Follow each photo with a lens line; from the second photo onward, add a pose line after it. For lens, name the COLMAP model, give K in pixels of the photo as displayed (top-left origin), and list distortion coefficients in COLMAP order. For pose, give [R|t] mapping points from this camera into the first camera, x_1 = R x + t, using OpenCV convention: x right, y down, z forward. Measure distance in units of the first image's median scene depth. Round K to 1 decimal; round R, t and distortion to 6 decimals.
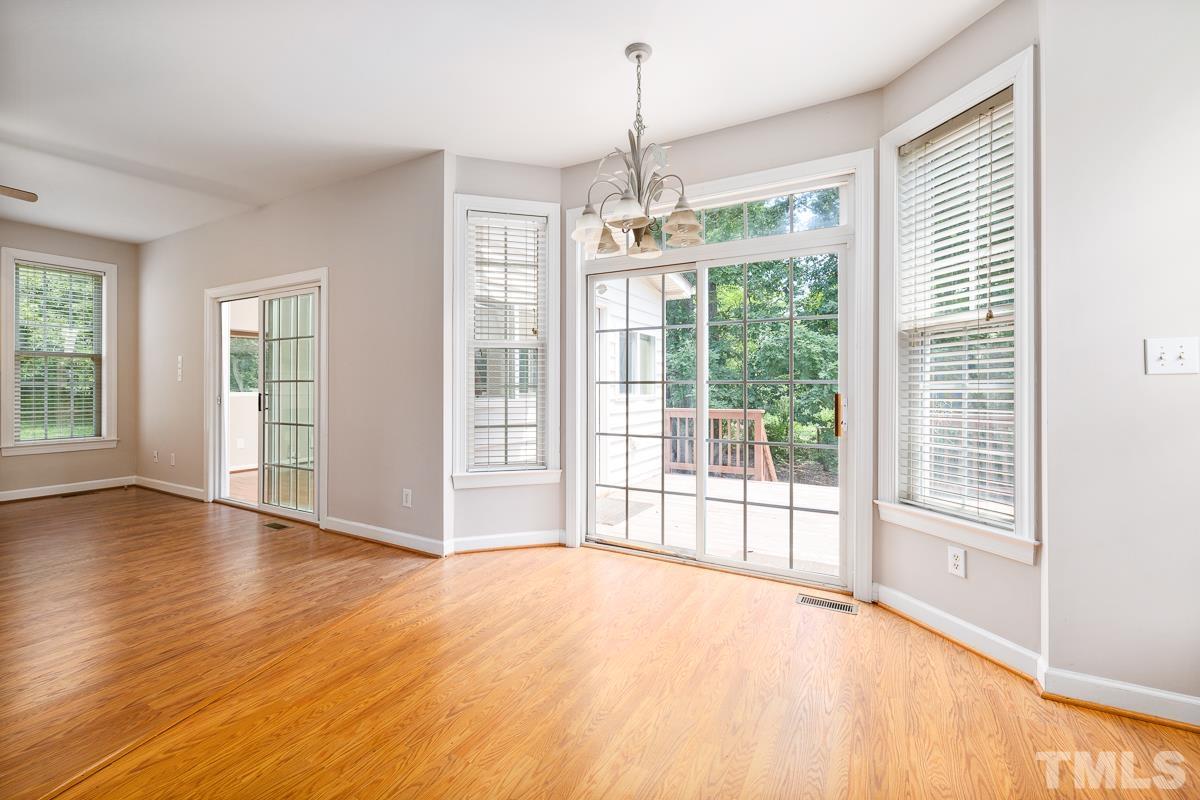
lens RADIAL K [[506.7, 0, 595.6], [0, 506.7, 387.7], [0, 0, 1]] dist [0.000760, 0.000130]
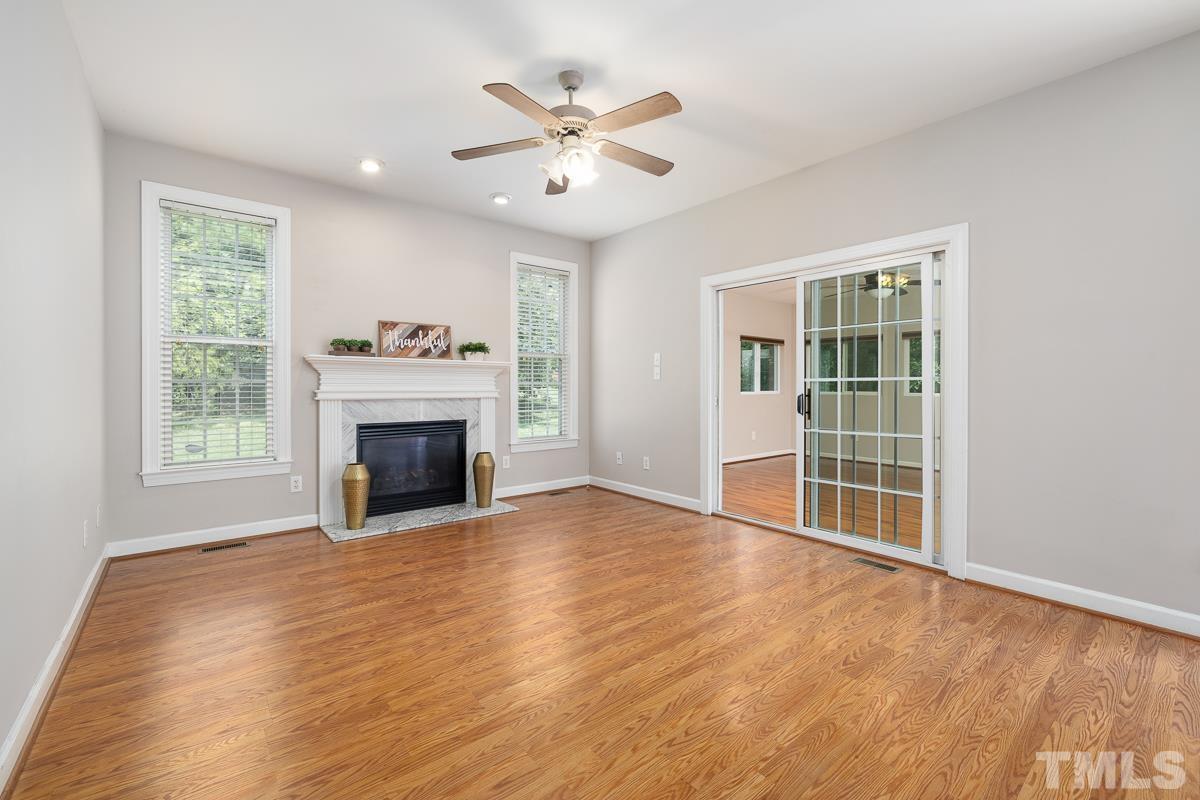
lens RADIAL K [[506.7, 0, 595.6], [0, 506.7, 387.7], [0, 0, 1]] dist [0.000760, 0.000130]
pose [[0.928027, -0.001644, -0.372508, -0.608941], [0.003378, 0.999986, 0.004002, -0.003307], [0.372497, -0.004973, 0.928020, 0.095171]]
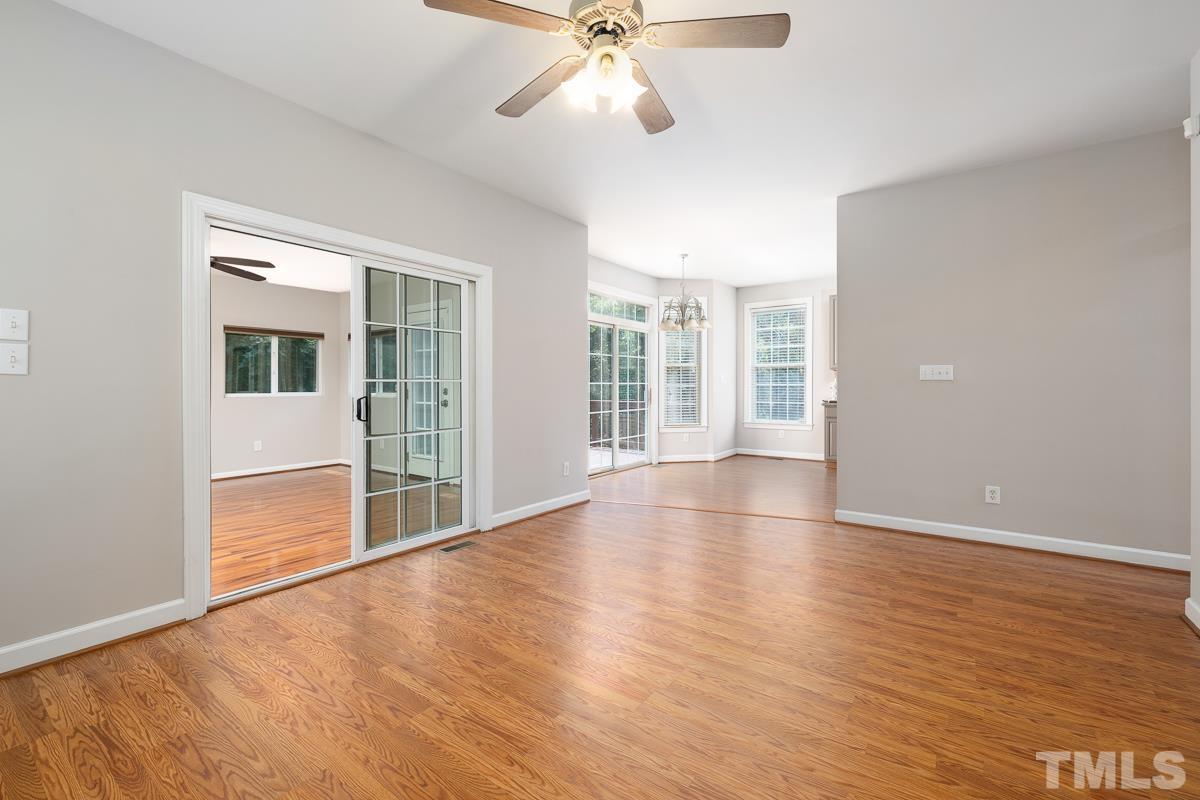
lens RADIAL K [[506.7, 0, 595.6], [0, 506.7, 387.7], [0, 0, 1]] dist [0.000760, 0.000130]
pose [[0.121367, -0.009891, 0.992558, -1.210127], [-0.002446, 0.999944, 0.010263, -0.009018], [-0.992605, -0.003673, 0.121336, 0.543315]]
